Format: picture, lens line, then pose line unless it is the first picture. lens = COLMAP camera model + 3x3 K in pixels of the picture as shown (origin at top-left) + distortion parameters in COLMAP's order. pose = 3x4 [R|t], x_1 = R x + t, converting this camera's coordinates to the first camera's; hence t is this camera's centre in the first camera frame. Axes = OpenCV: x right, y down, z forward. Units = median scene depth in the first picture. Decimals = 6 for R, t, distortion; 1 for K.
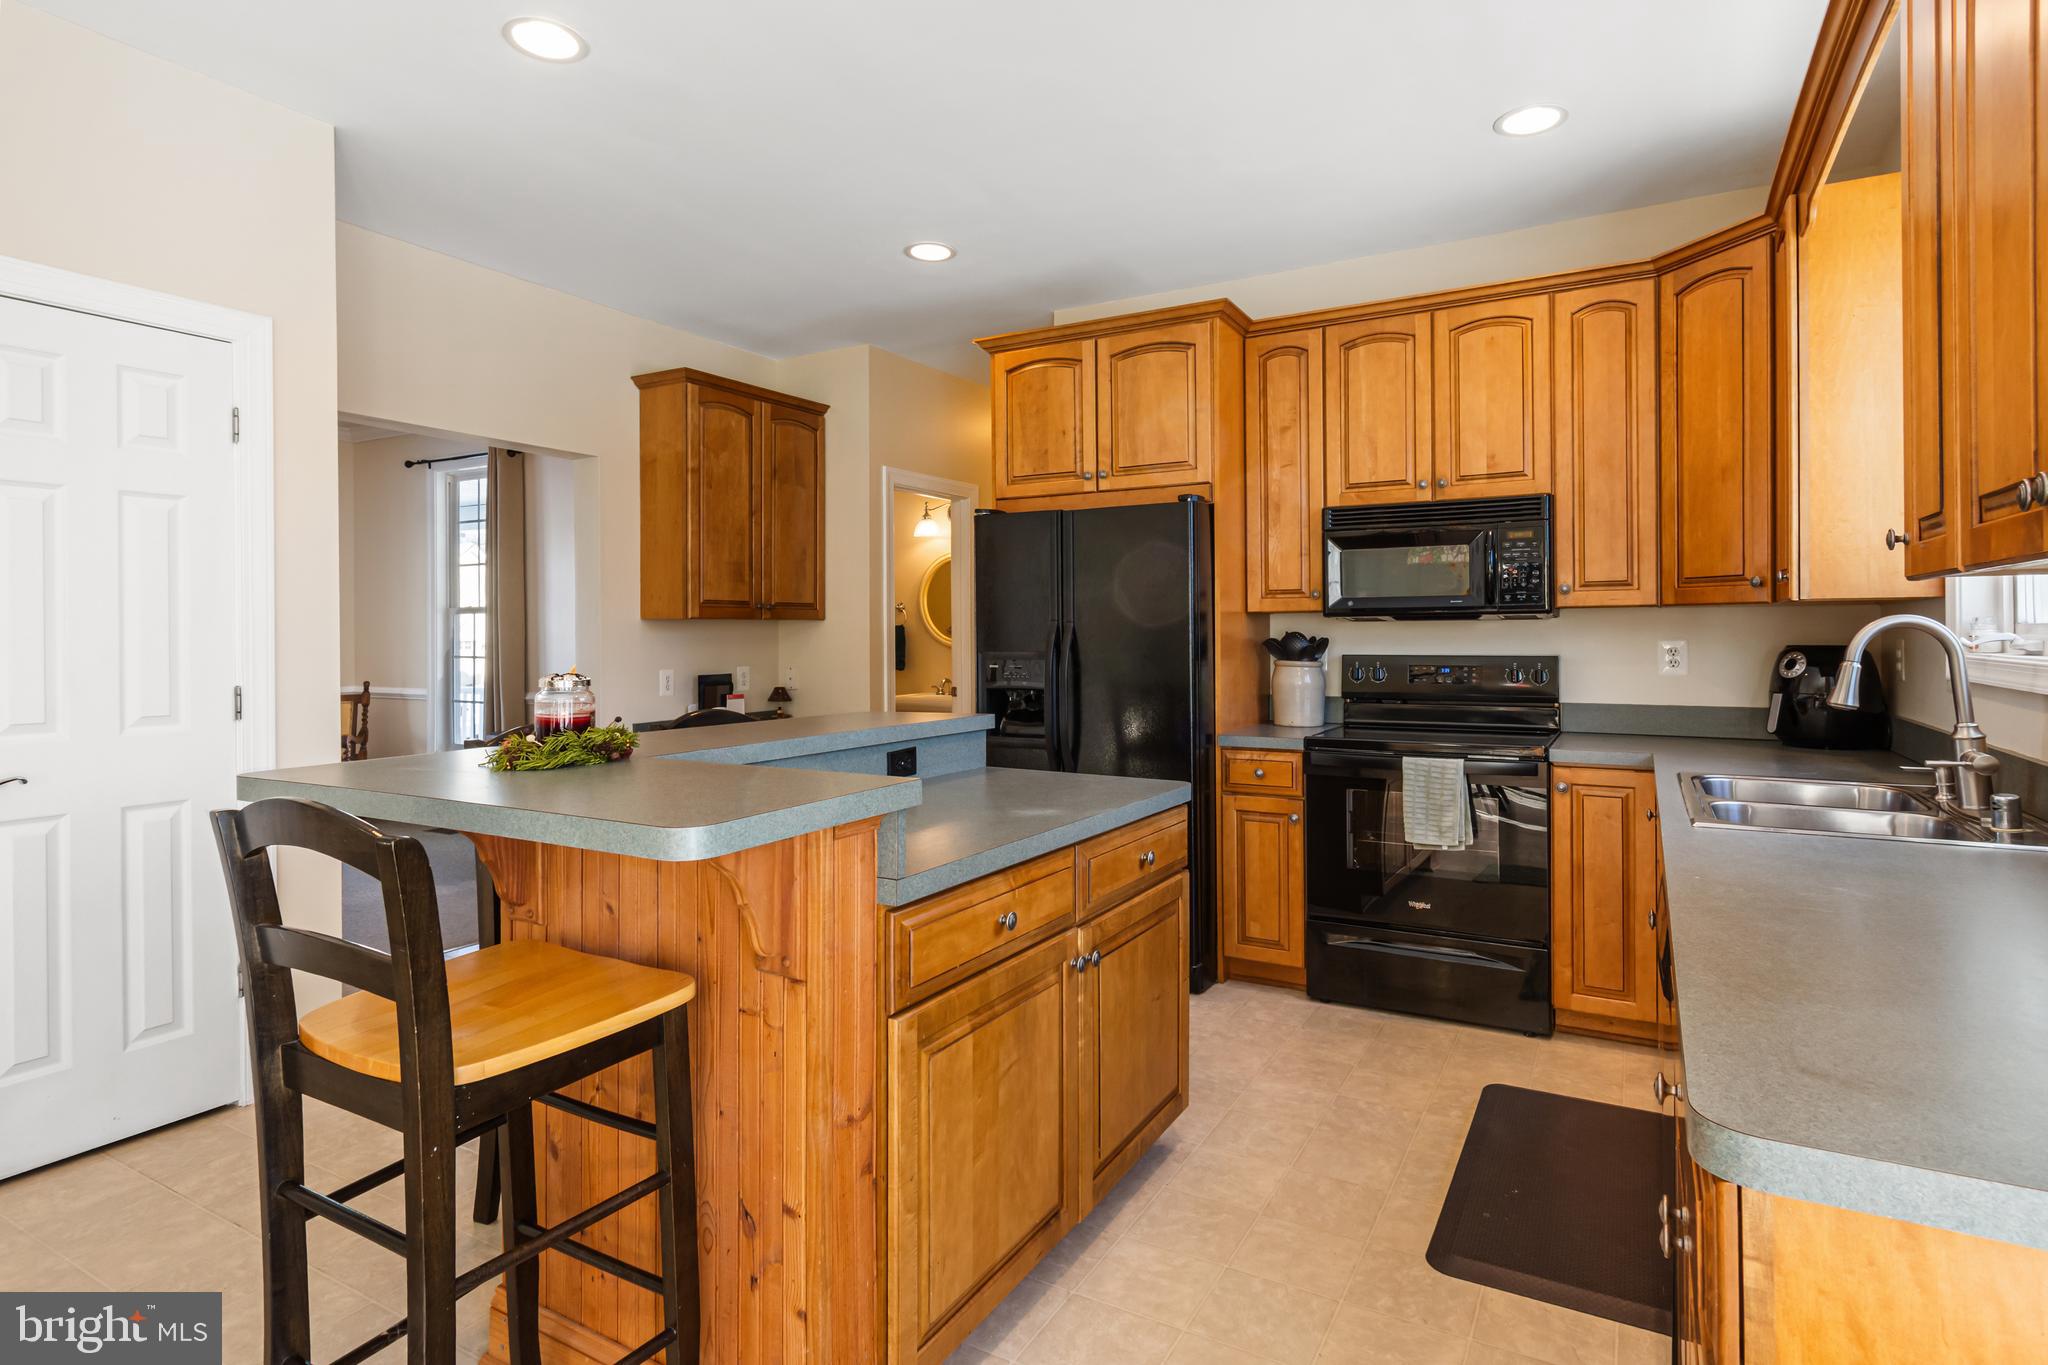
lens RADIAL K [[1071.2, 0, 1026.5], [0, 1071.2, 642.5], [0, 0, 1]] dist [0.000596, 0.000131]
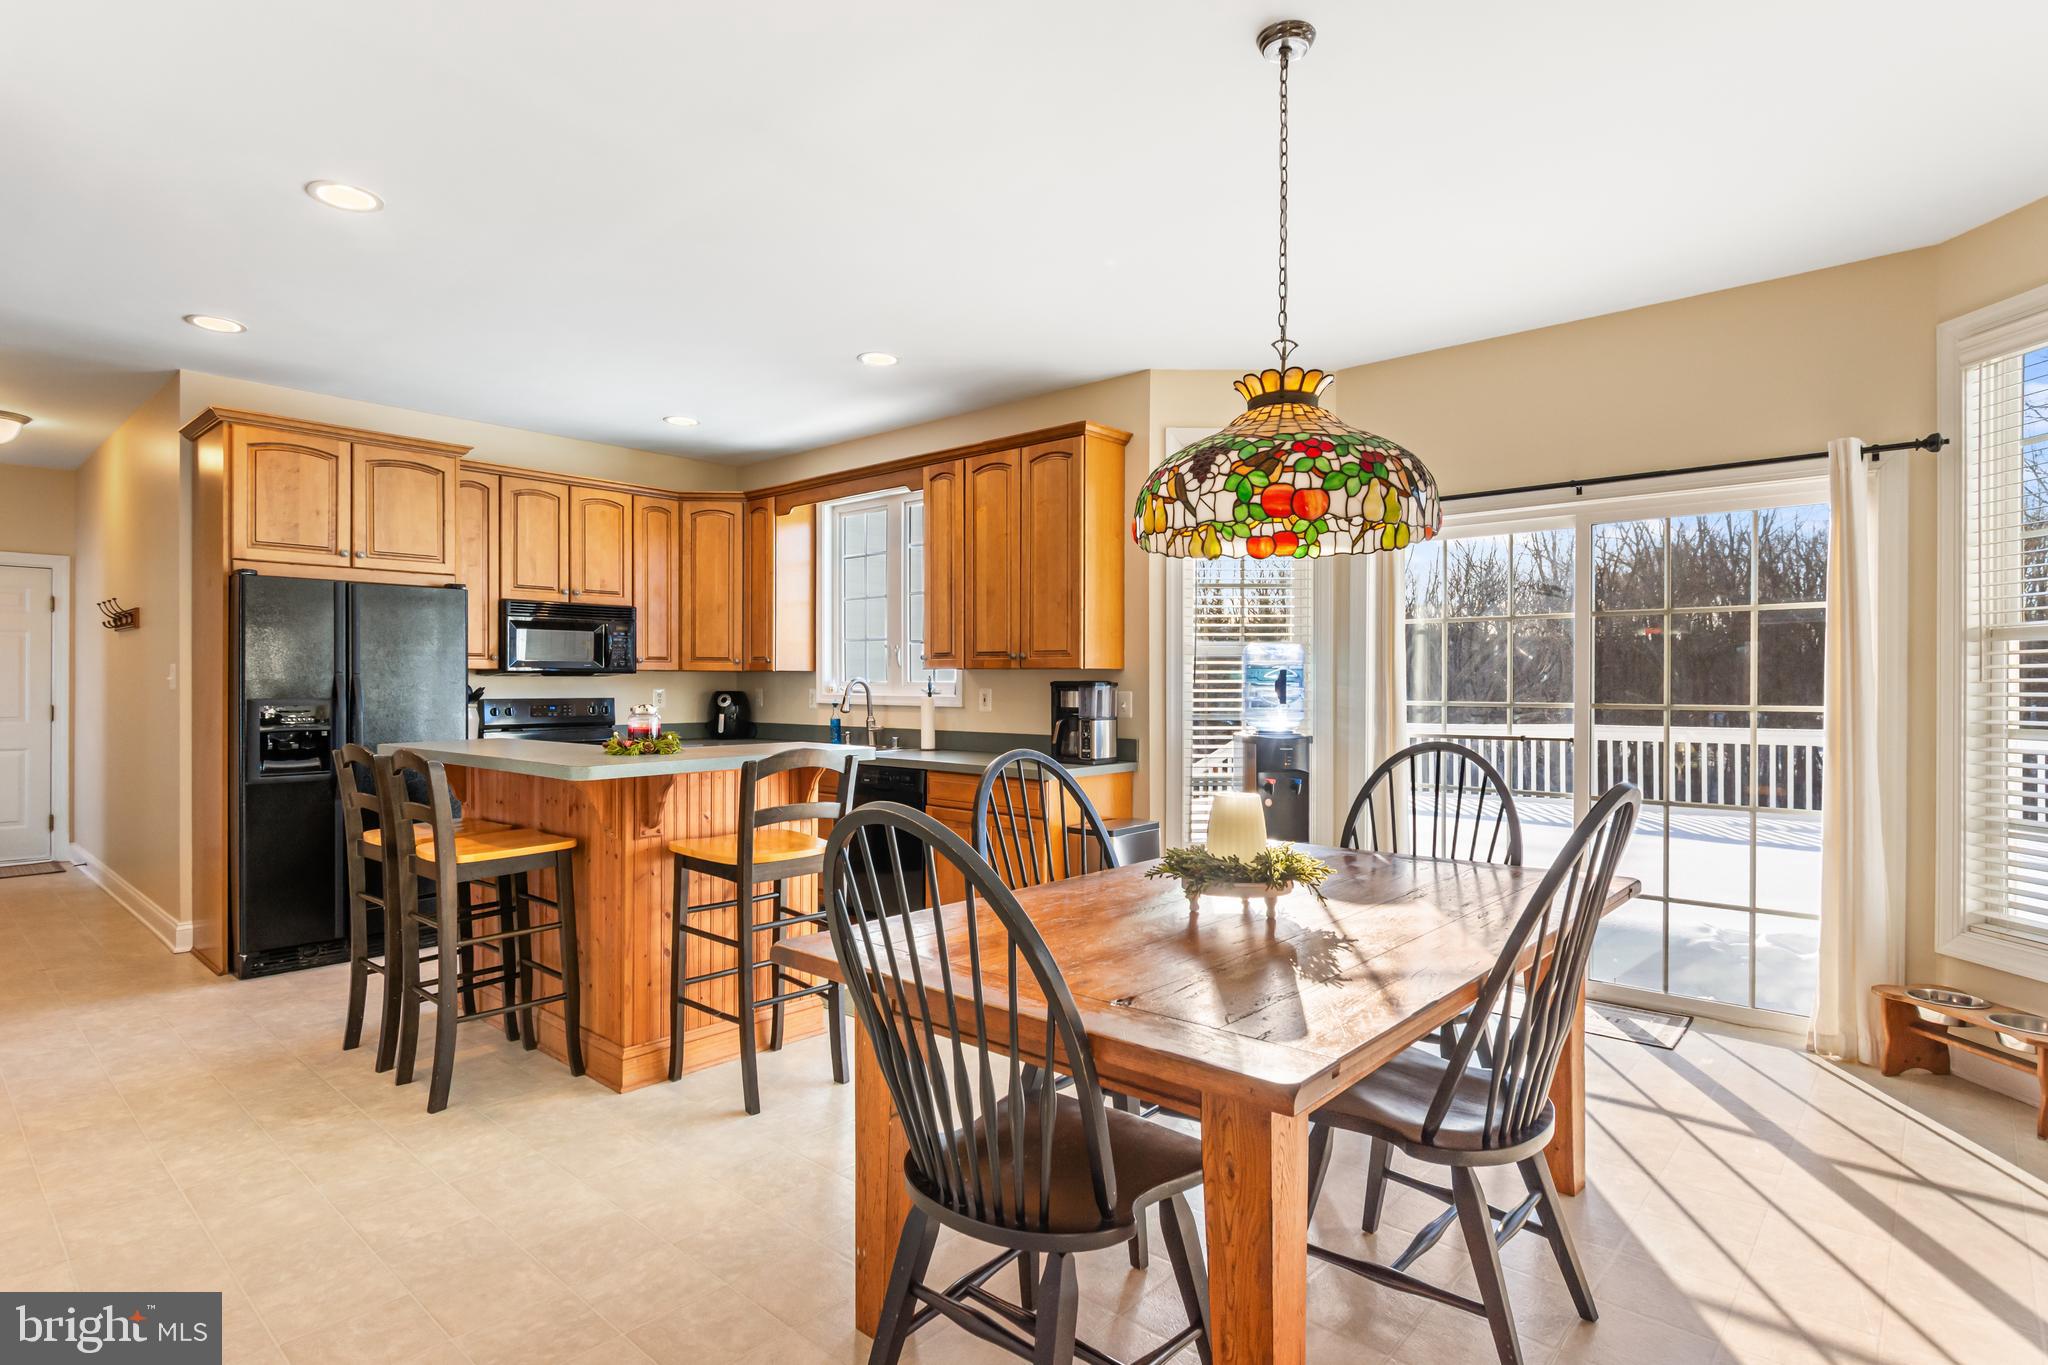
lens RADIAL K [[1028.5, 0, 1028.1], [0, 1028.5, 723.3], [0, 0, 1]] dist [-0.003153, -0.000362]
pose [[0.205622, -0.032703, 0.978085, -1.002264], [0.003502, 0.999460, 0.032681, 0.002017], [-0.978625, -0.003295, 0.205626, -0.000281]]
